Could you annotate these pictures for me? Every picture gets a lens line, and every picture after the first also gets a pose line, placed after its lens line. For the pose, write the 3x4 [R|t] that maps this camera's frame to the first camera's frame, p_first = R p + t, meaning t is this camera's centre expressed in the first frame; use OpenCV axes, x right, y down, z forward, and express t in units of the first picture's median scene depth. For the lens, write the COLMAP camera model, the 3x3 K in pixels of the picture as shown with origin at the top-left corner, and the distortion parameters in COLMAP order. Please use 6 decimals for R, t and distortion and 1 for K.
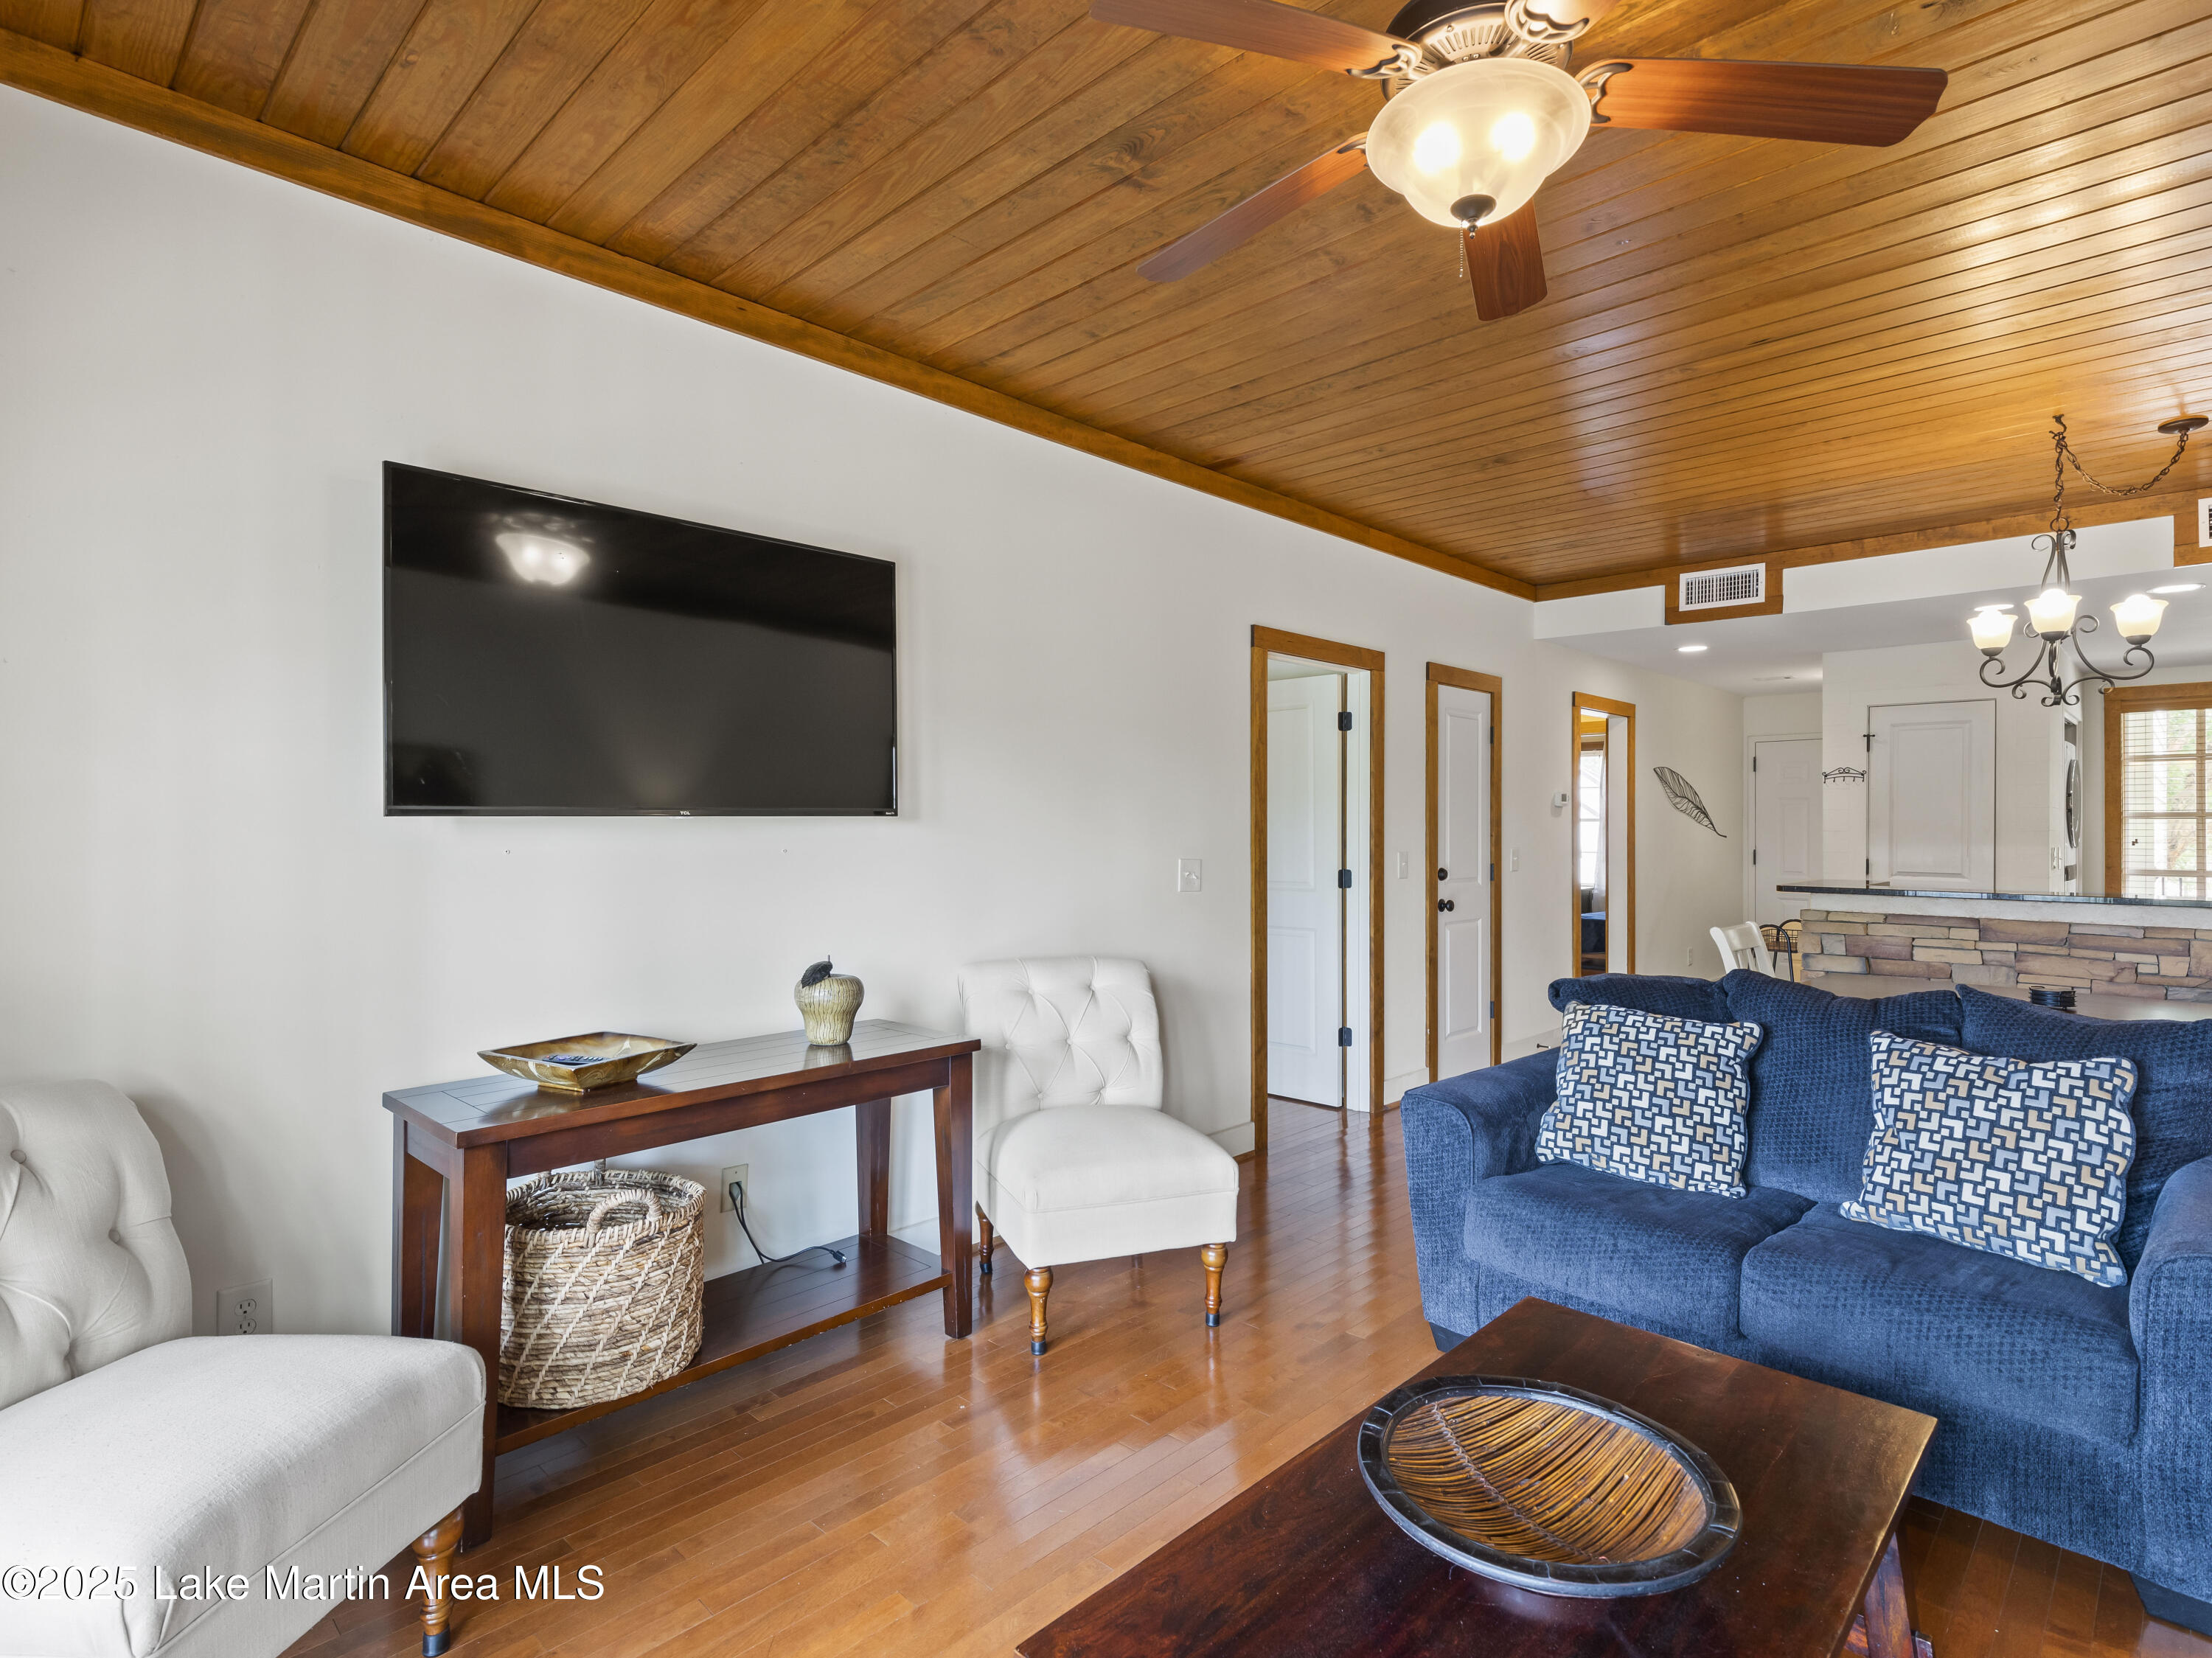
lens RADIAL K [[1132.7, 0, 1123.6], [0, 1132.7, 821.2], [0, 0, 1]] dist [0.013341, -0.000321]
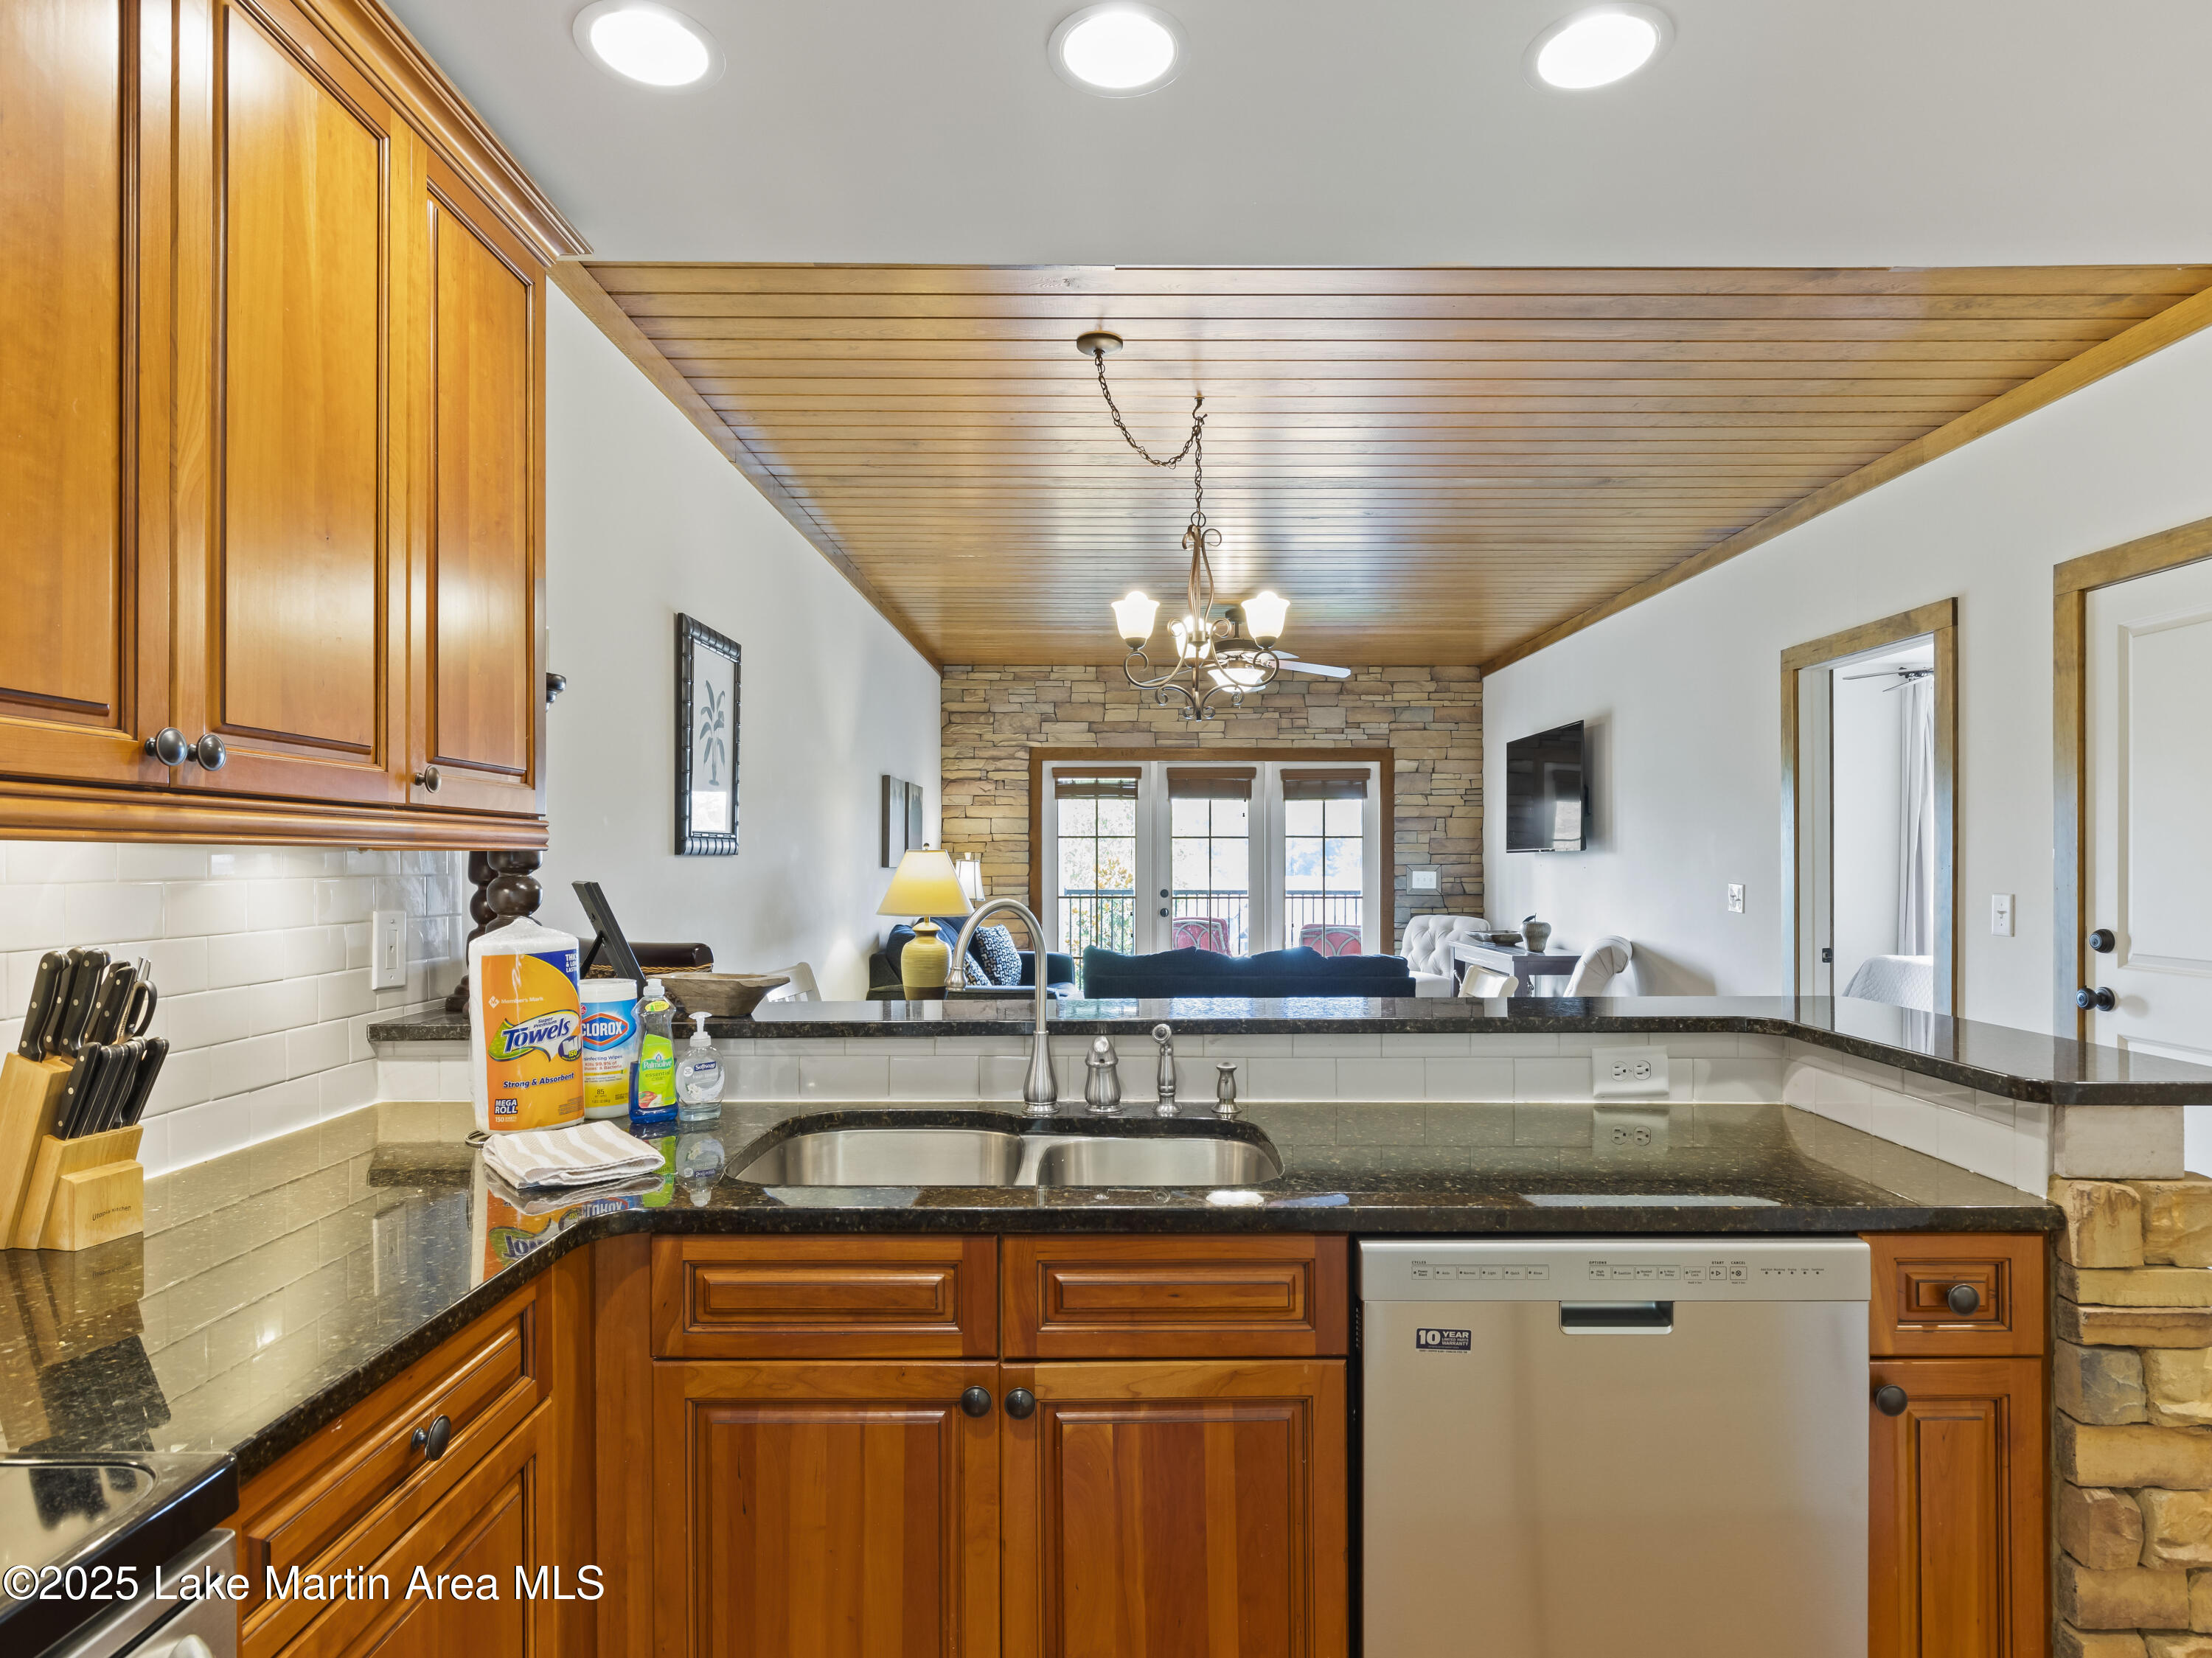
lens RADIAL K [[1211.4, 0, 1122.0], [0, 1211.4, 868.7], [0, 0, 1]] dist [-0.002204, -0.002528]
pose [[-0.720184, 0.005038, -0.693764, 1.149156], [0.002570, 0.999986, 0.004594, 0.010289], [0.693778, 0.001525, -0.720187, 1.236349]]
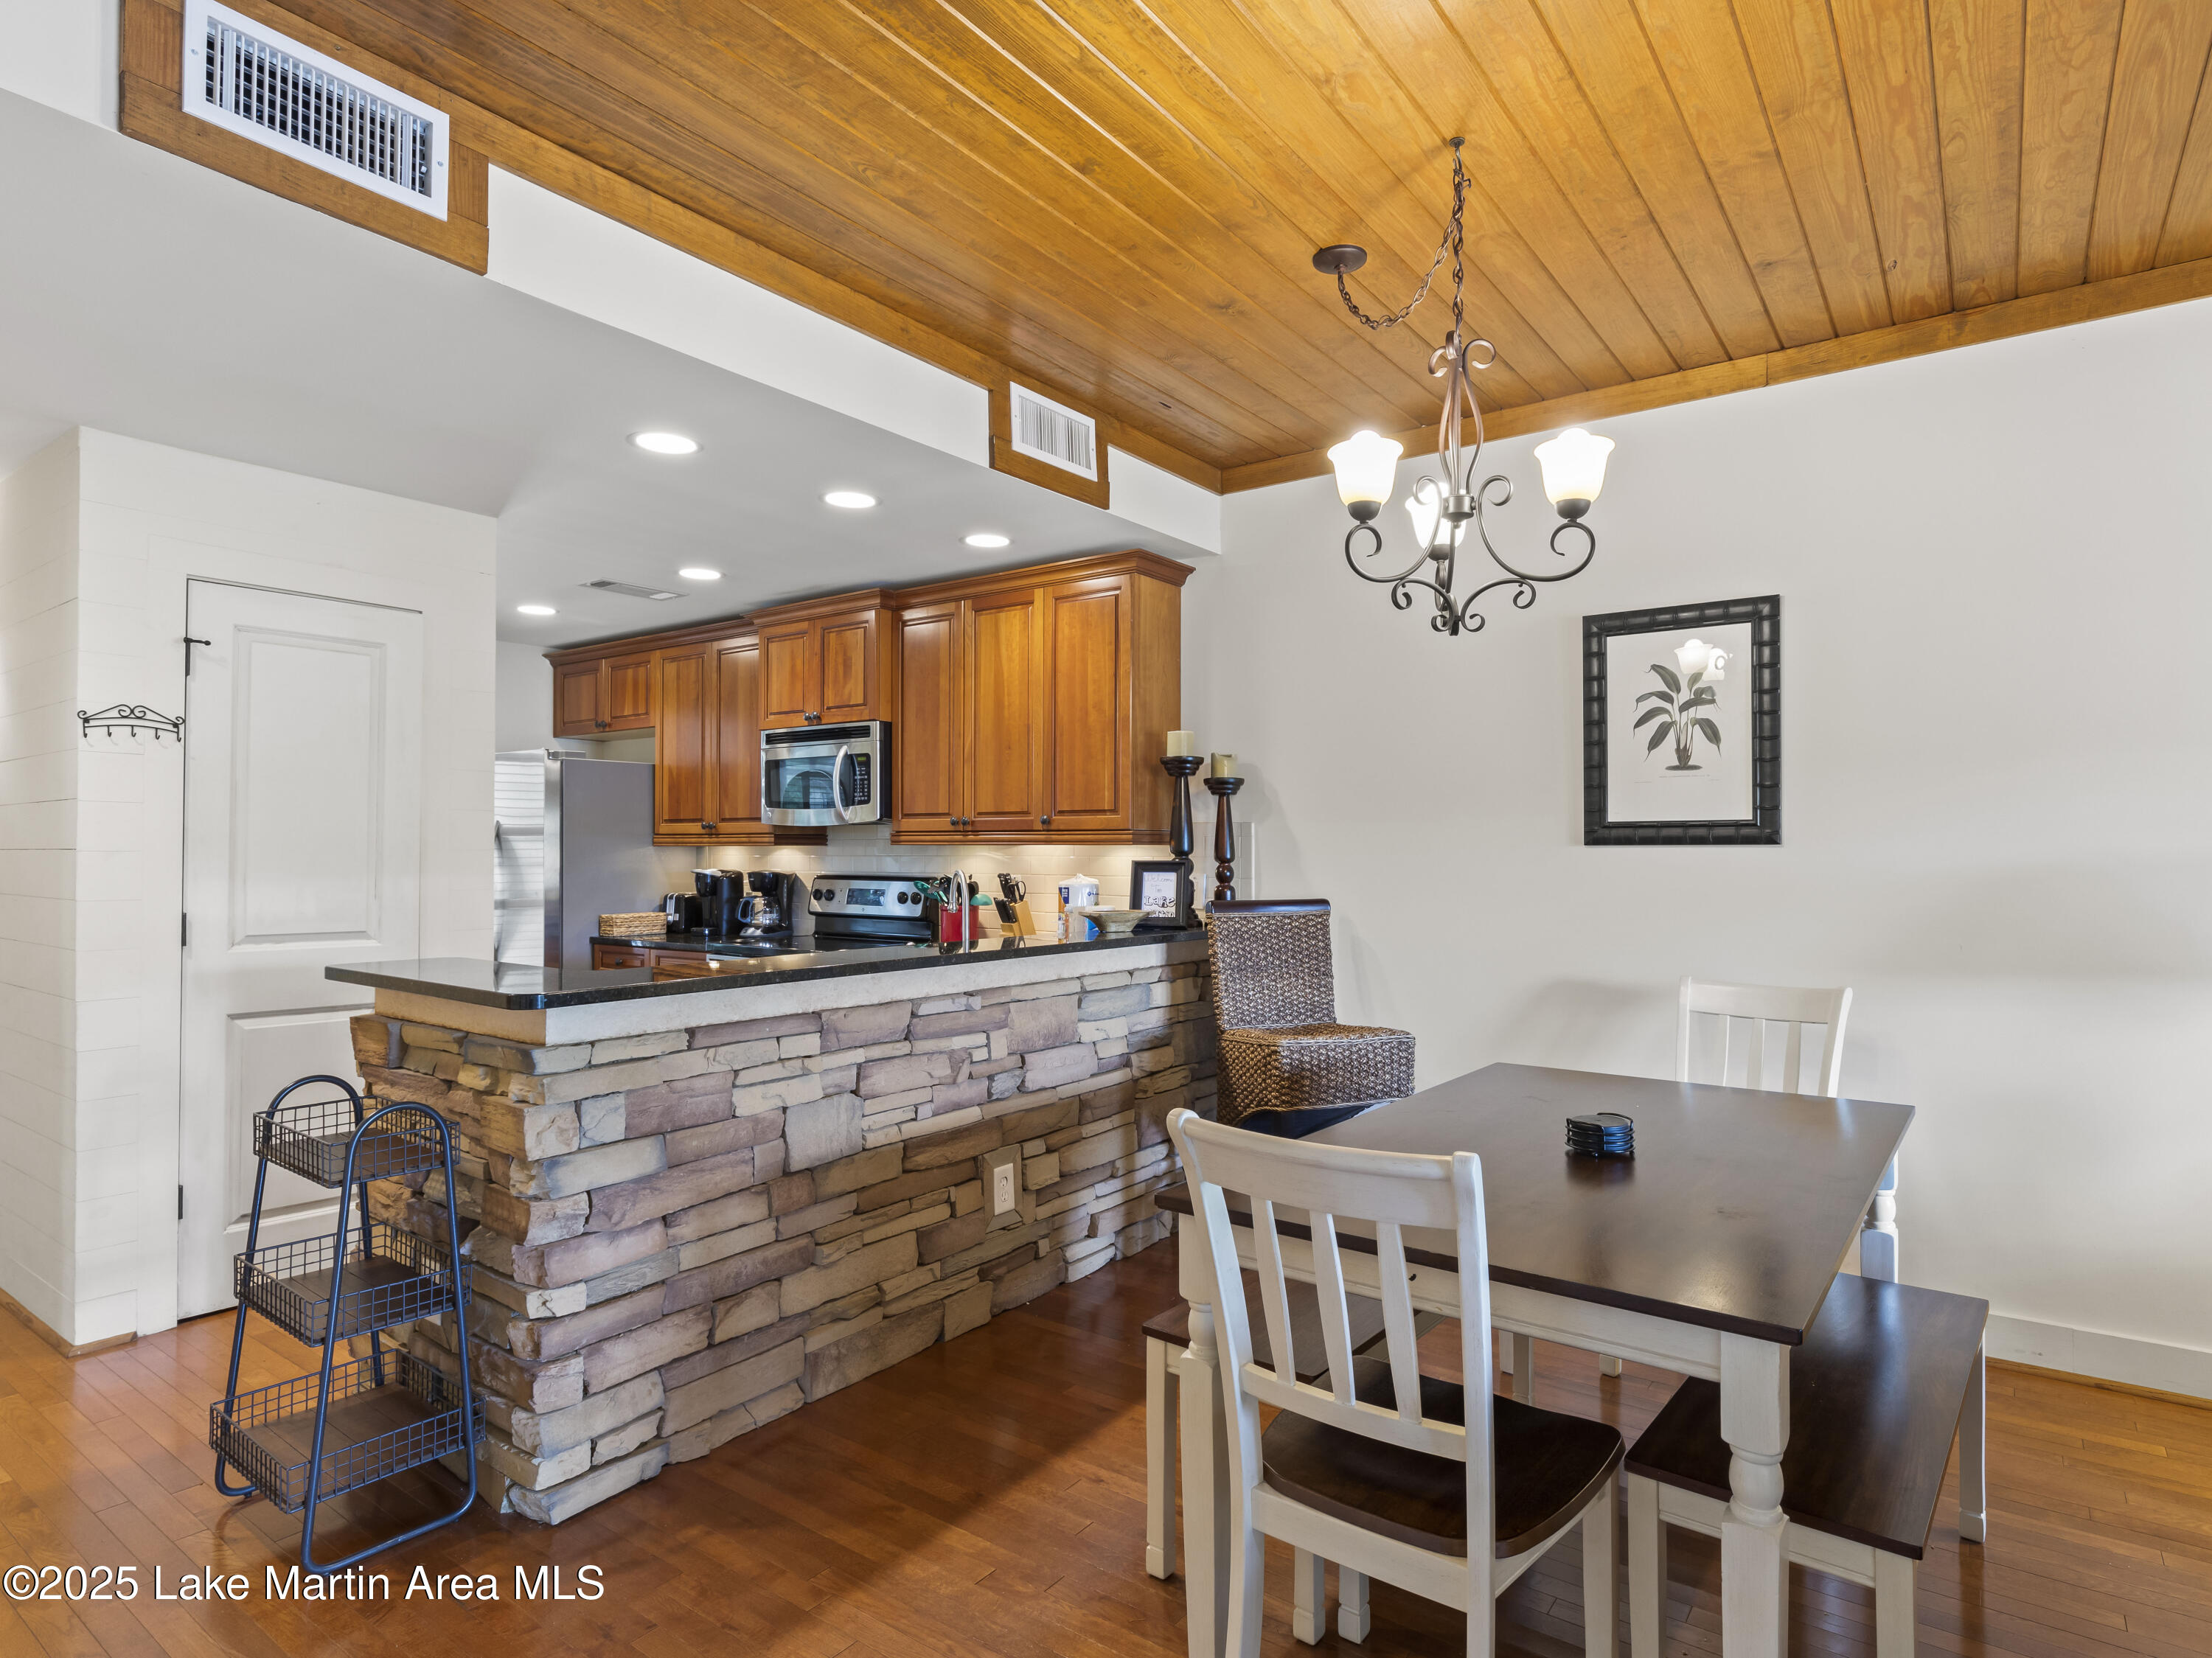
lens RADIAL K [[1211.4, 0, 1116.3], [0, 1211.4, 841.0], [0, 0, 1]] dist [-0.002204, -0.002528]
pose [[-0.131825, 0.006188, 0.991254, 0.169537], [-0.004815, 0.999965, -0.006883, 0.008592], [-0.991261, -0.005680, -0.131791, 0.939818]]
